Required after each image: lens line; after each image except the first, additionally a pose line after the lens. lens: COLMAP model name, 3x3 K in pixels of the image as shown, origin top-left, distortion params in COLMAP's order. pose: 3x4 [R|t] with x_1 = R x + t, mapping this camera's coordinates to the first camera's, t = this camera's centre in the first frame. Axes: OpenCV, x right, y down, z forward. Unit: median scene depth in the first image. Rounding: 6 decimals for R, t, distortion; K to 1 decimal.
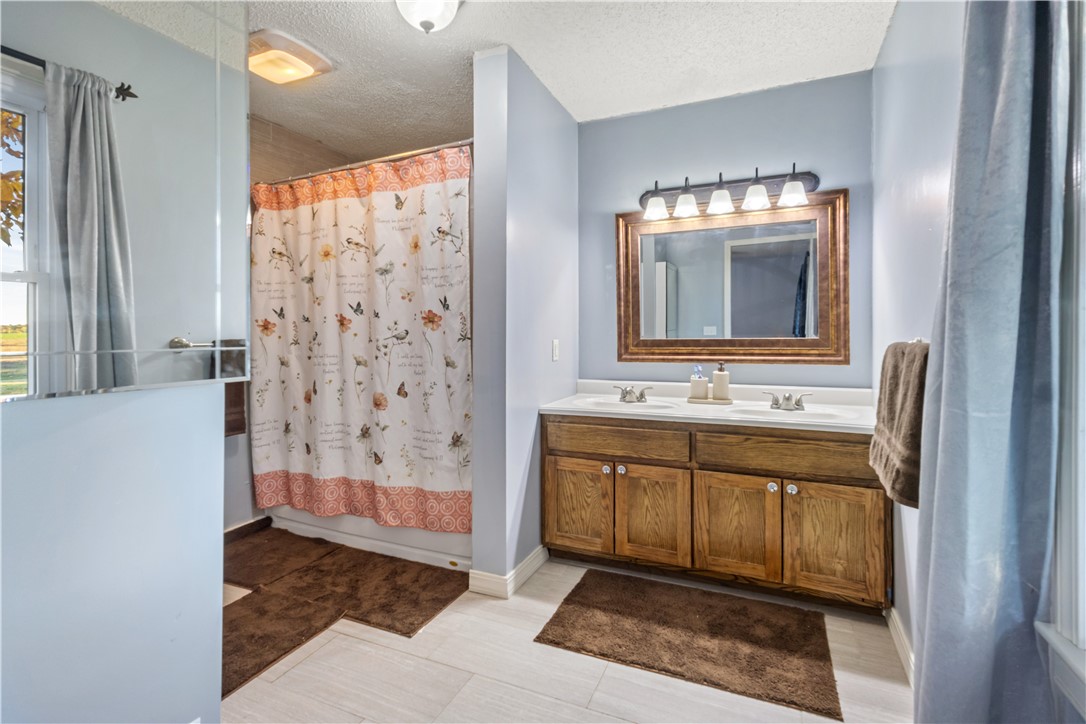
lens RADIAL K [[559.5, 0, 542.5], [0, 559.5, 352.5], [0, 0, 1]] dist [0.011237, 0.000198]
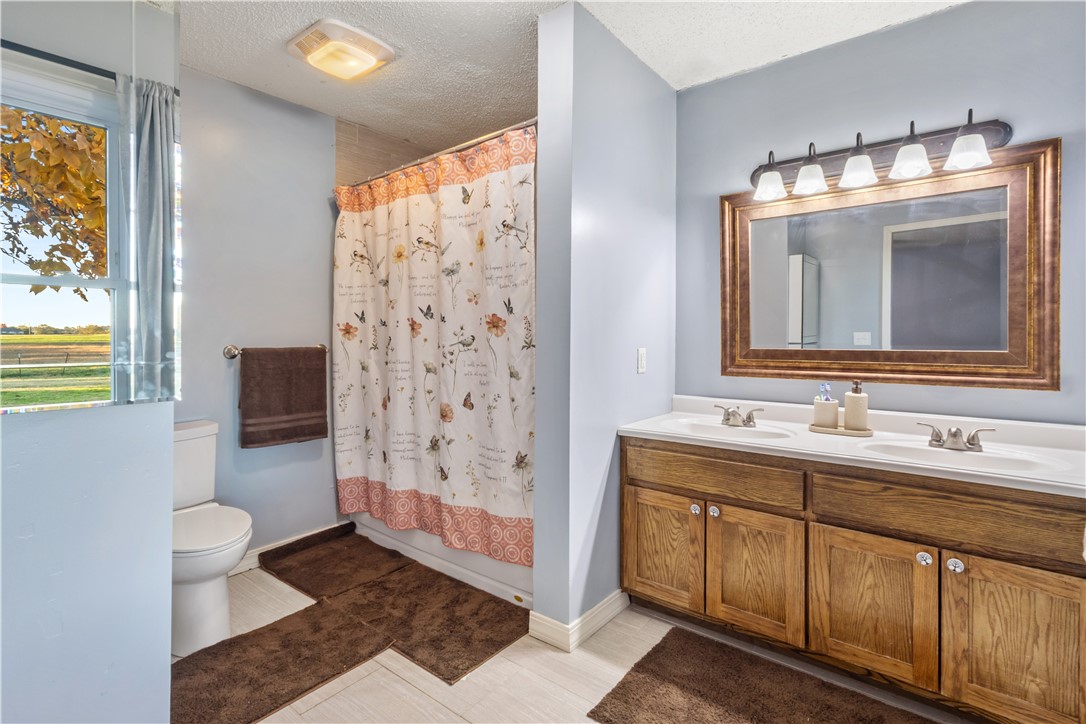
lens RADIAL K [[559.5, 0, 542.5], [0, 559.5, 352.5], [0, 0, 1]] dist [0.011237, 0.000198]
pose [[0.966401, 0.015705, -0.256559, 0.103514], [-0.016650, 0.999860, -0.001513, -0.013614], [0.256499, 0.005734, 0.966527, 0.152648]]
